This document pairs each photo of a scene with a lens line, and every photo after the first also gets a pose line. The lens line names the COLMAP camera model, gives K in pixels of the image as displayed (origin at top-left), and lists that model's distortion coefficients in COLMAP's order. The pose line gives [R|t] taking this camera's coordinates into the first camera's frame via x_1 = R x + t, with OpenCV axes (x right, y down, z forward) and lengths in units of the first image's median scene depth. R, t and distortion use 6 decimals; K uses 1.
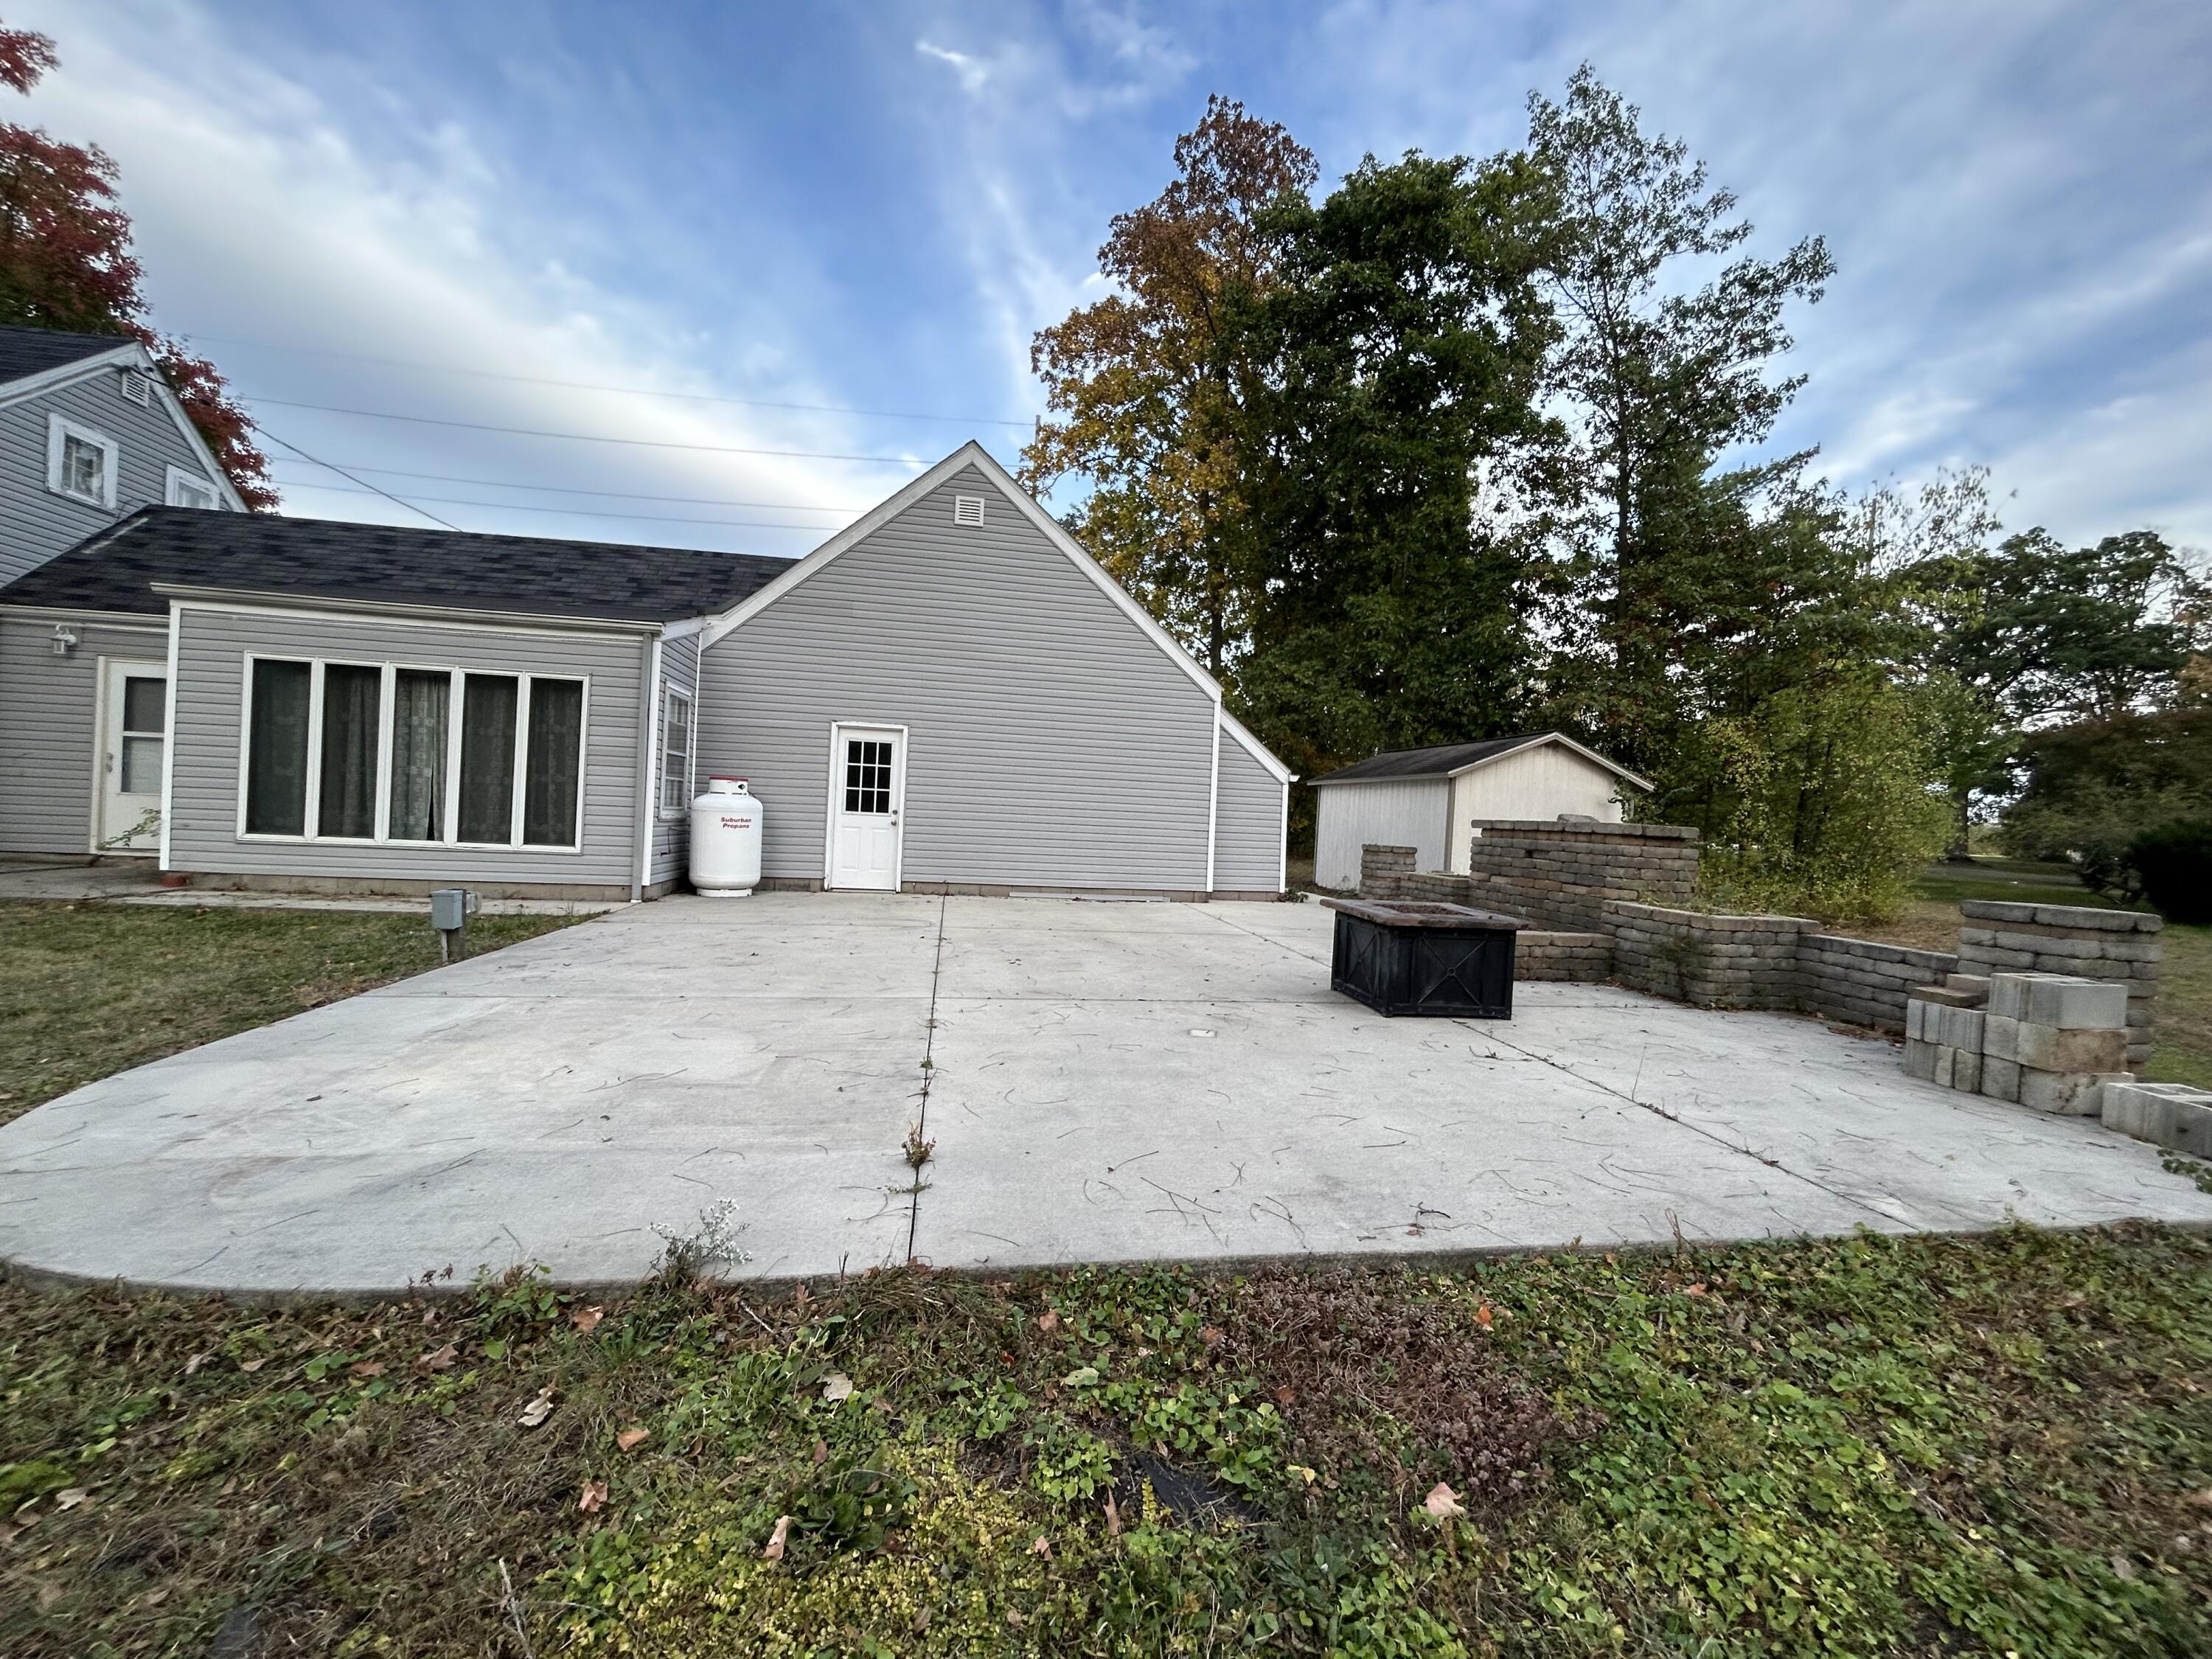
lens RADIAL K [[886.2, 0, 1106.0], [0, 886.2, 829.5], [0, 0, 1]] dist [-0.000398, 0.001638]
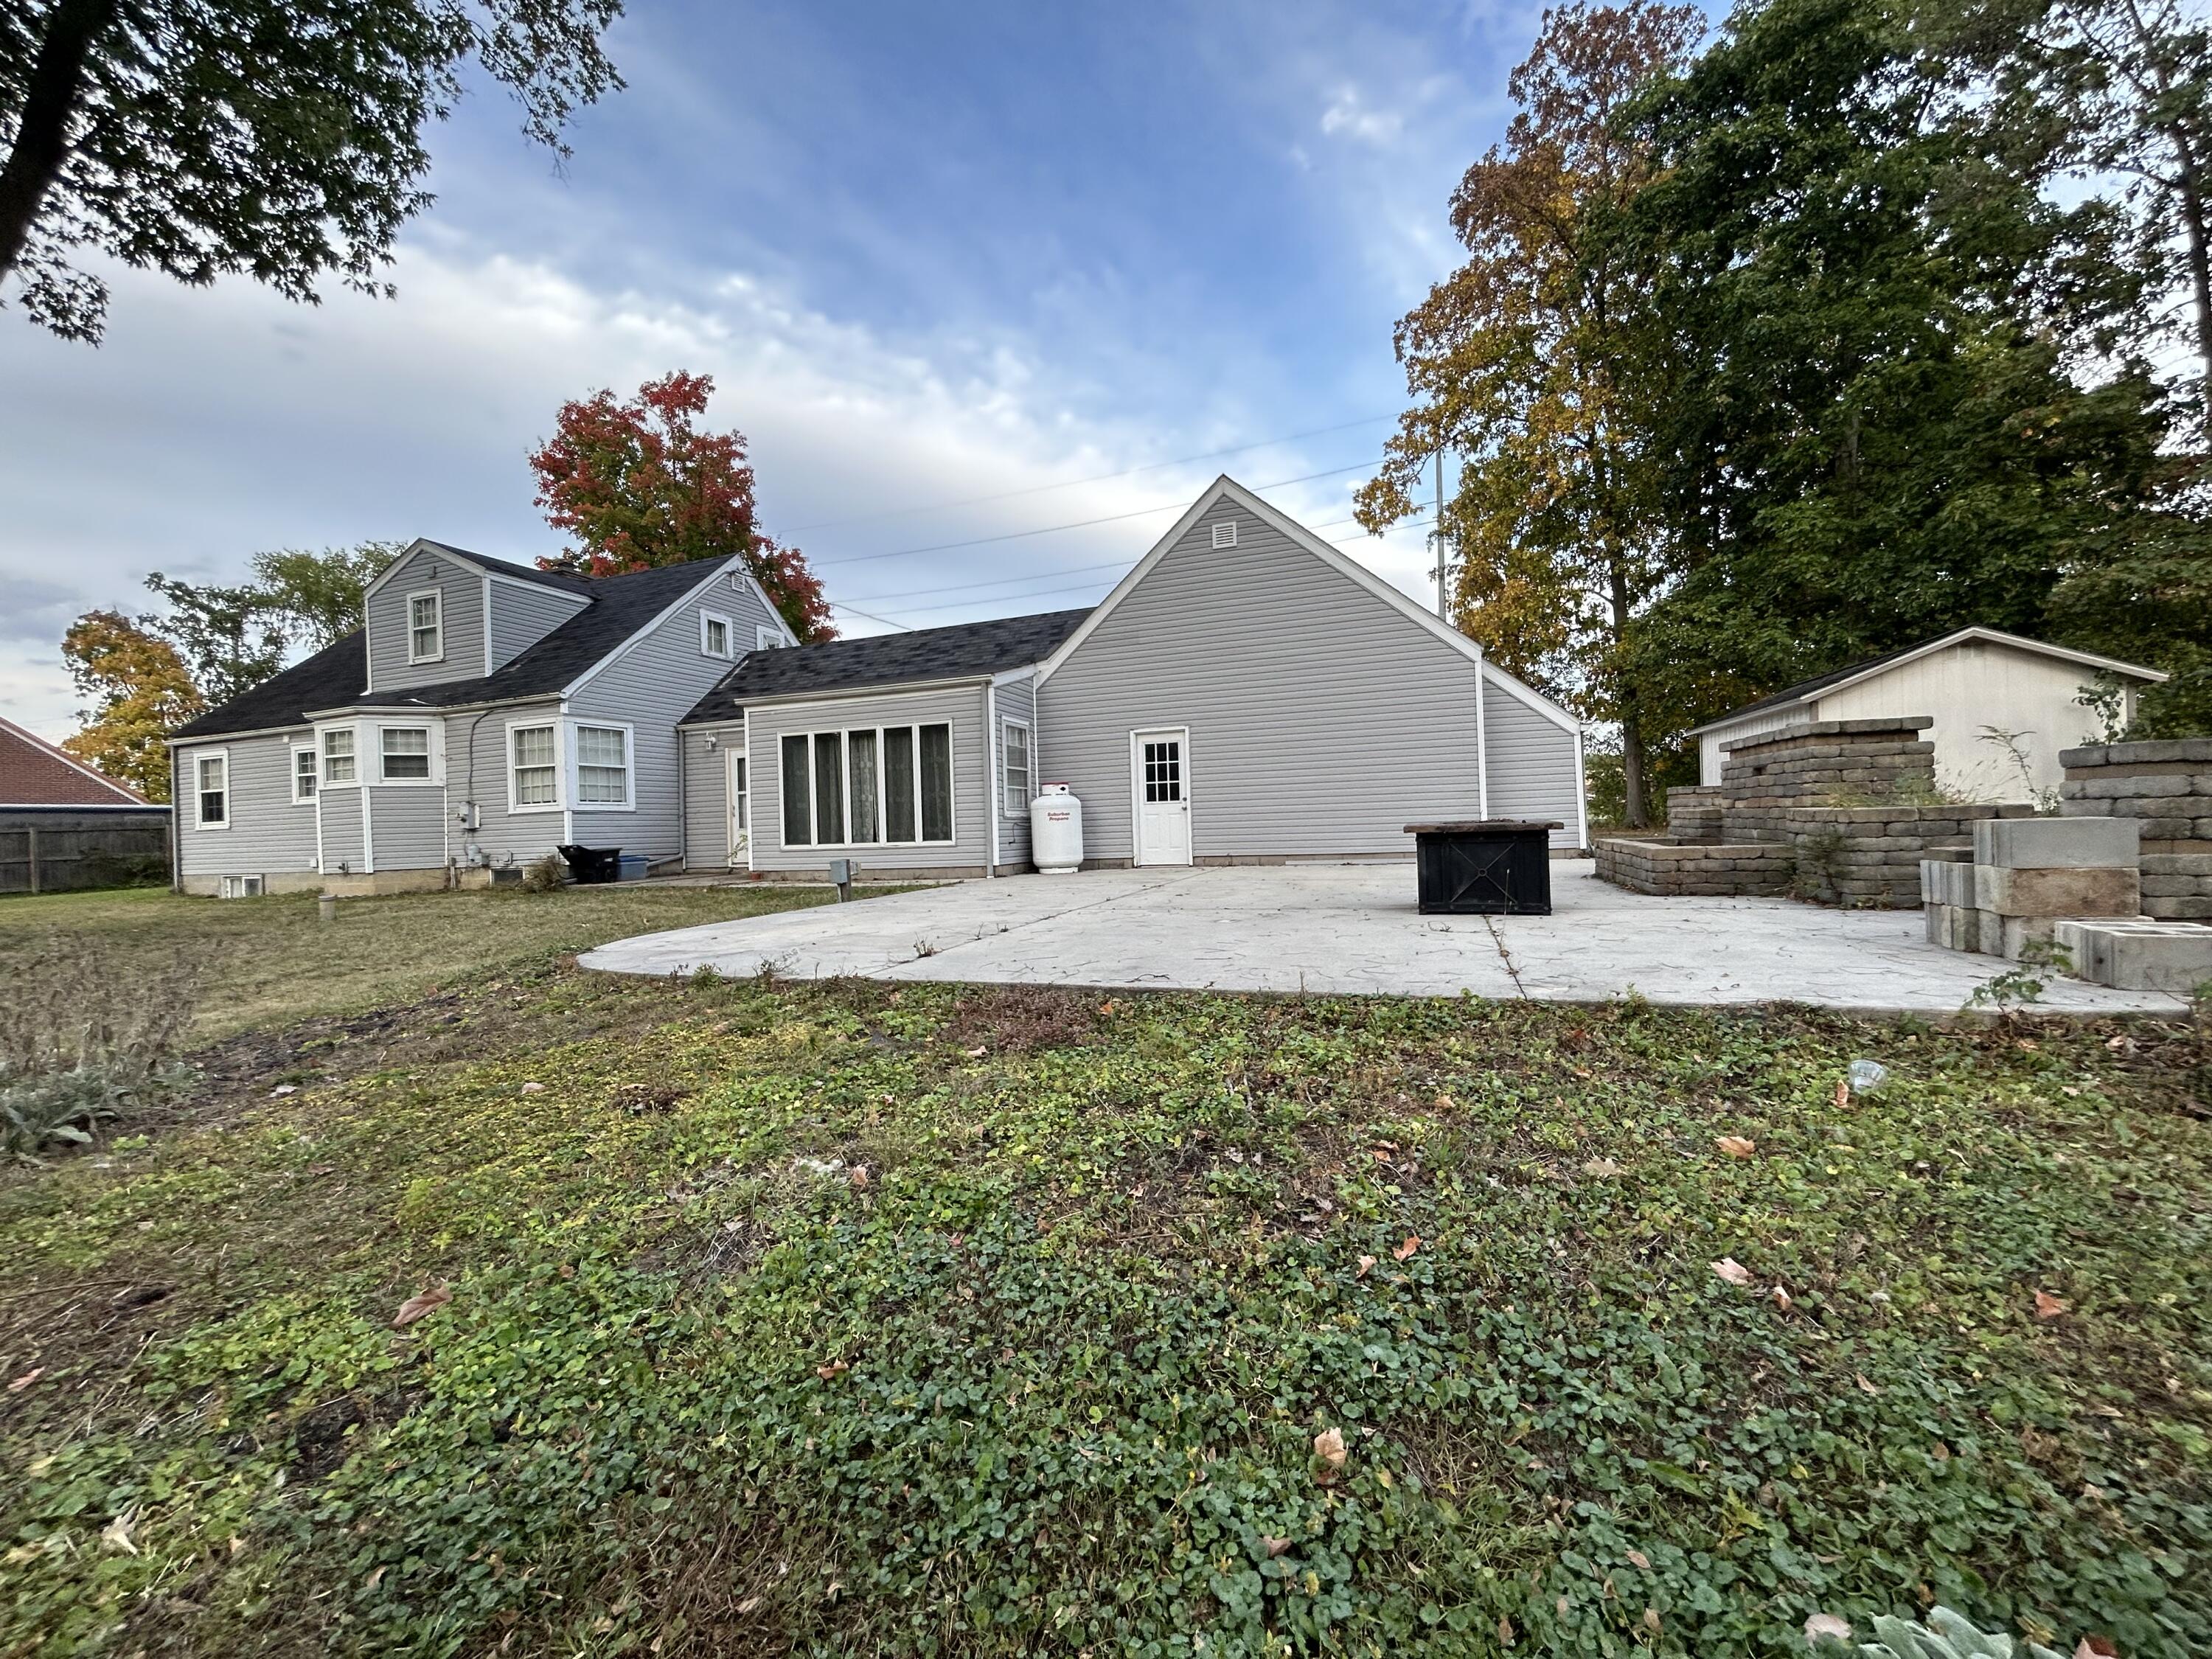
lens RADIAL K [[873.9, 0, 1106.0], [0, 873.9, 829.5], [0, 0, 1]] dist [0.011439, -0.004700]
pose [[0.872996, -0.075733, -0.481812, 0.234482], [0.069995, 0.997099, -0.029904, 0.049112], [0.482679, -0.007618, 0.875764, -0.083447]]
